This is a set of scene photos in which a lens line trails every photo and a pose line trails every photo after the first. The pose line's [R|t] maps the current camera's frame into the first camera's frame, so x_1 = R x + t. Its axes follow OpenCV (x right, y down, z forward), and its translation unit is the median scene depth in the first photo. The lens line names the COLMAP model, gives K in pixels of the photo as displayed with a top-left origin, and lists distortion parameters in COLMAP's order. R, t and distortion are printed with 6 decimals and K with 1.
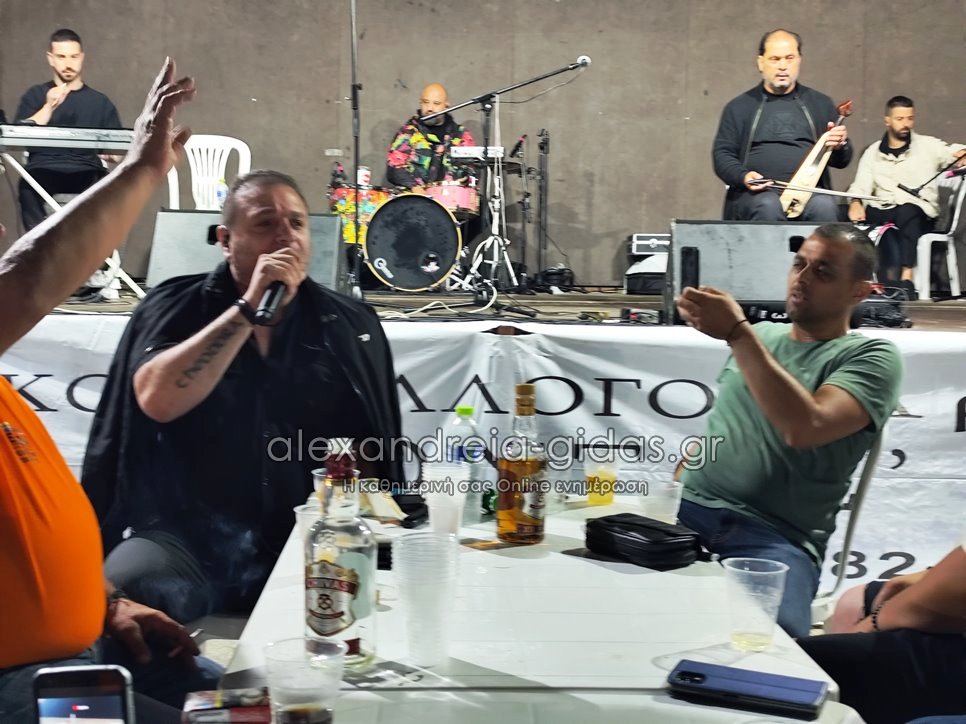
lens RADIAL K [[1259.2, 0, 465.9], [0, 1259.2, 360.2], [0, 0, 1]] dist [0.159449, -0.485328]
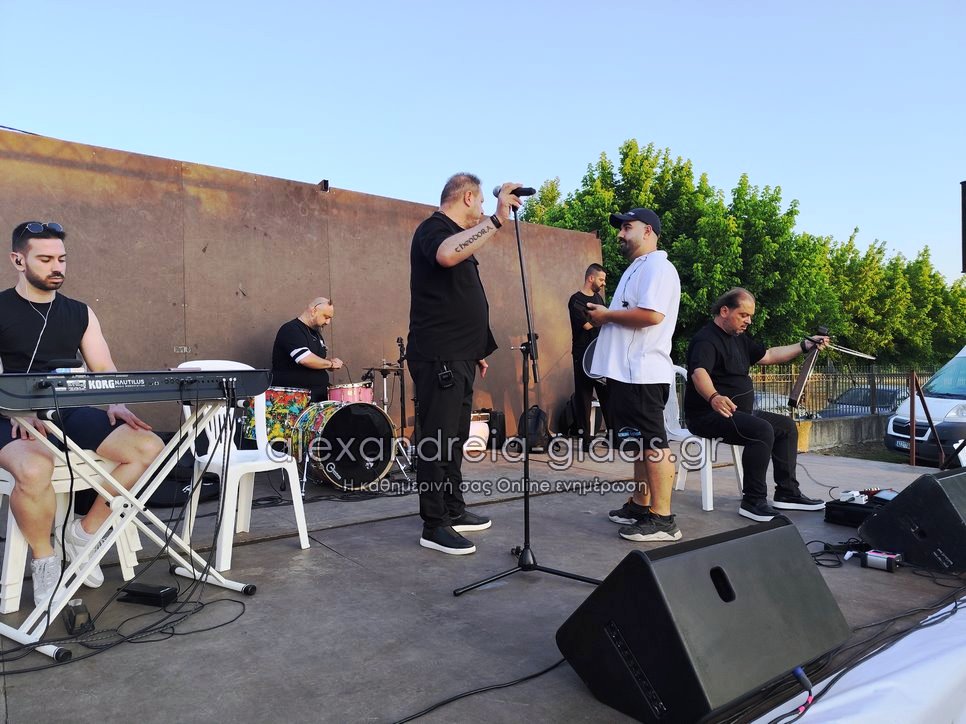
lens RADIAL K [[662.2, 0, 484.9], [0, 662.2, 361.4], [0, 0, 1]] dist [0.040614, -0.041133]
pose [[0.792009, -0.010126, 0.610426, -0.350274], [0.067298, 0.995217, -0.070809, -0.133676], [-0.606789, 0.097162, 0.788902, 0.537407]]
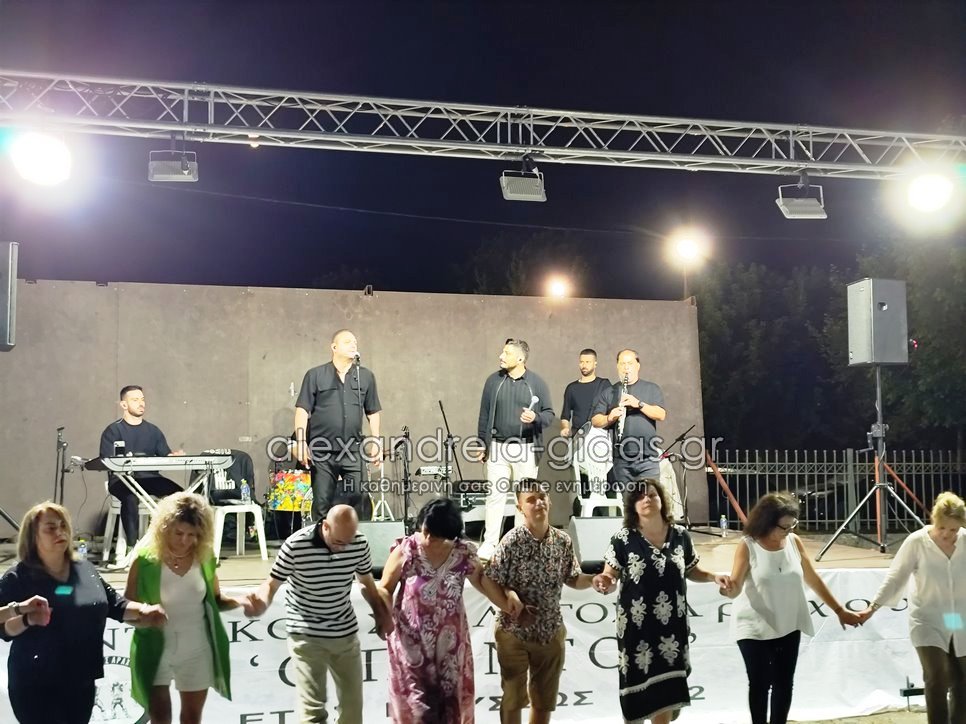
lens RADIAL K [[1264.5, 0, 497.8], [0, 1264.5, 365.8], [0, 0, 1]] dist [0.144664, -0.422089]
pose [[0.953362, 0.002175, 0.301822, -0.364727], [0.042966, 0.988813, -0.142842, -0.047249], [-0.298756, 0.149148, 0.942603, -0.563128]]
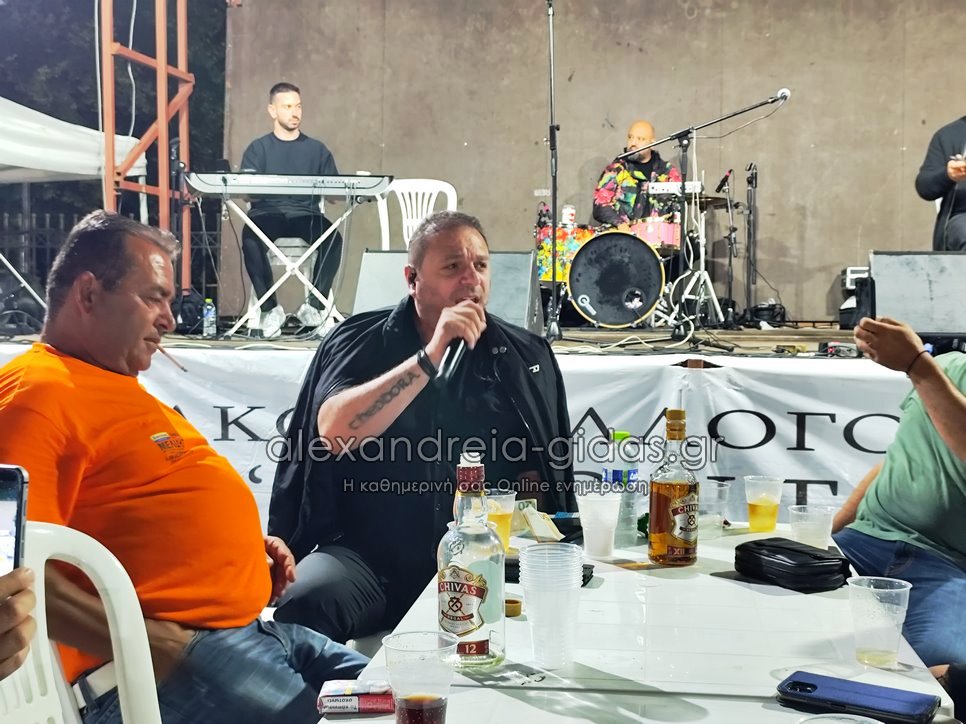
lens RADIAL K [[1264.5, 0, 497.8], [0, 1264.5, 365.8], [0, 0, 1]] dist [0.144664, -0.422089]
pose [[0.988822, -0.002079, -0.149089, 0.017176], [-0.001907, 0.999645, -0.026585, 0.003272], [0.149091, 0.026572, 0.988466, -0.013444]]
